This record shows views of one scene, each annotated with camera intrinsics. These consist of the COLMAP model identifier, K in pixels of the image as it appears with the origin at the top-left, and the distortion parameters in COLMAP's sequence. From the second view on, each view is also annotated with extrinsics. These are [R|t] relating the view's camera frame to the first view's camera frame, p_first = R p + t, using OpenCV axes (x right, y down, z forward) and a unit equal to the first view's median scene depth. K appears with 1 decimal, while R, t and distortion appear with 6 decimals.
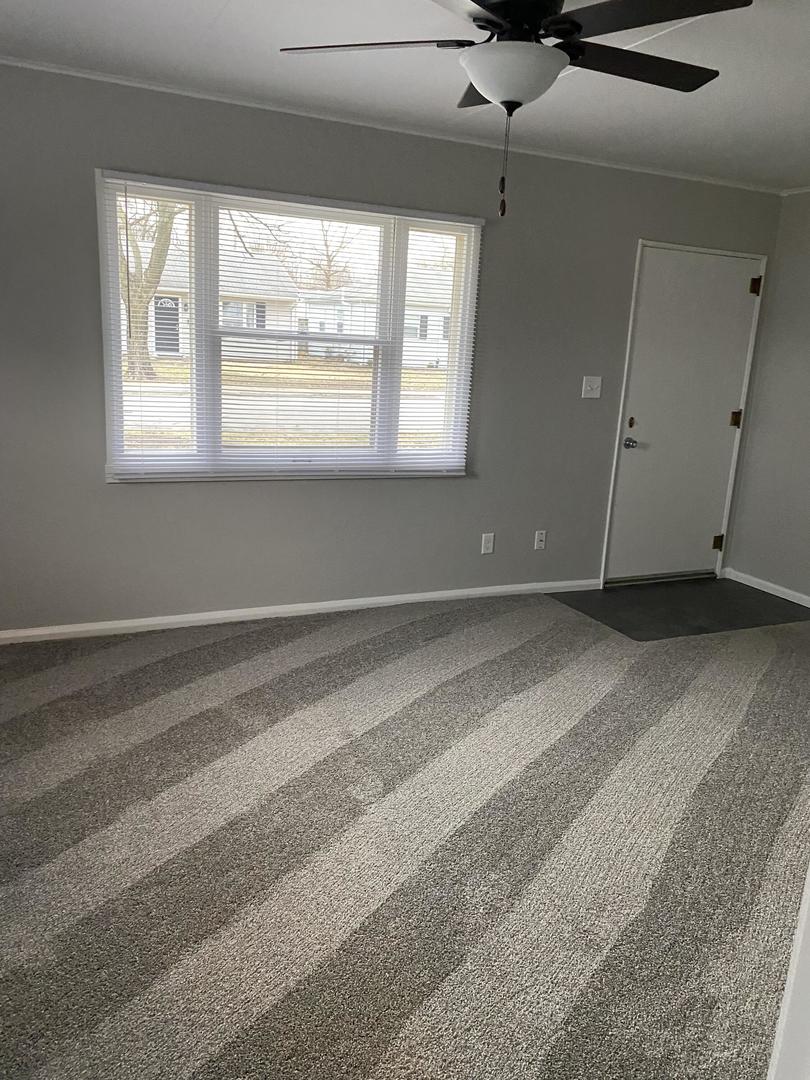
lens RADIAL K [[823.0, 0, 401.7], [0, 823.0, 544.2], [0, 0, 1]] dist [0.005477, -0.013852]
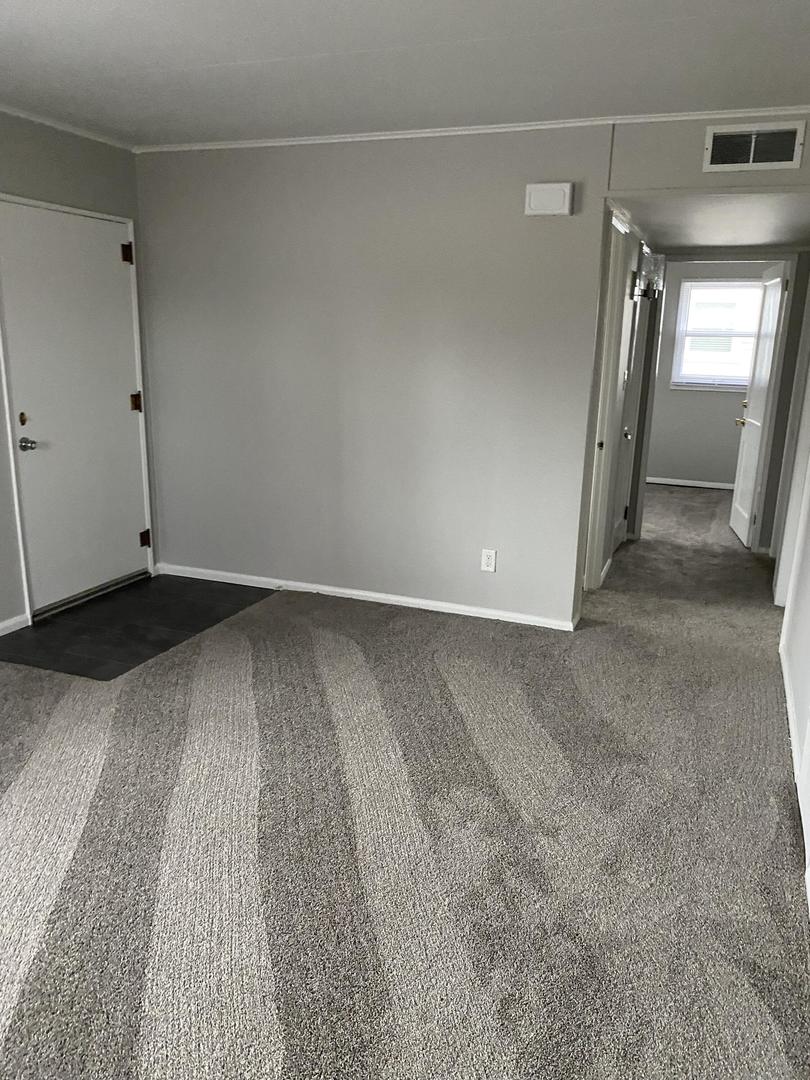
lens RADIAL K [[823.0, 0, 401.7], [0, 823.0, 544.2], [0, 0, 1]] dist [0.005477, -0.013852]
pose [[0.713981, -0.210584, 0.667747, -0.026125], [0.188343, 0.976311, 0.106511, -0.047951], [-0.674358, 0.049719, 0.736729, 0.170143]]
